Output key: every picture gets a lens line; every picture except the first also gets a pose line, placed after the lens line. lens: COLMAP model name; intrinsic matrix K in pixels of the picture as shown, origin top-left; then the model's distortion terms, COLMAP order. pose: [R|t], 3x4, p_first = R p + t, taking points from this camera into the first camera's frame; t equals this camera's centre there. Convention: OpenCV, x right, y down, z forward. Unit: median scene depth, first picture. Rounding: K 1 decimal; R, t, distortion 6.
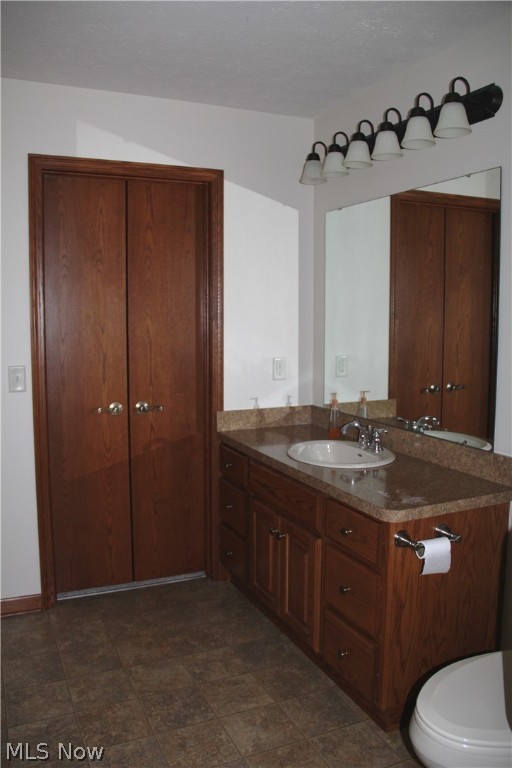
lens RADIAL K [[634.3, 0, 256.0], [0, 634.3, 384.0], [0, 0, 1]] dist [-0.175256, 0.135424]
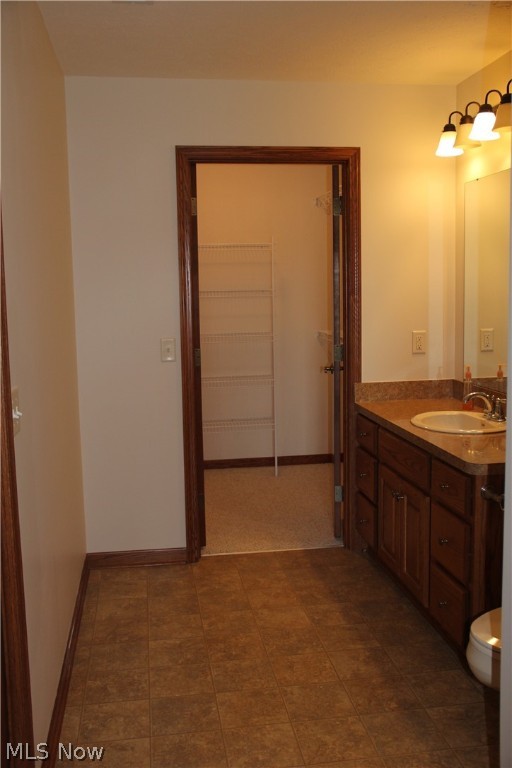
lens RADIAL K [[762.6, 0, 256.0], [0, 762.6, 384.0], [0, 0, 1]] dist [-0.056081, 0.007776]
pose [[0.961049, 0.012867, -0.276079, 0.156509], [-0.007771, 0.999779, 0.019543, 0.026296], [0.276270, -0.016637, 0.960936, -0.295938]]
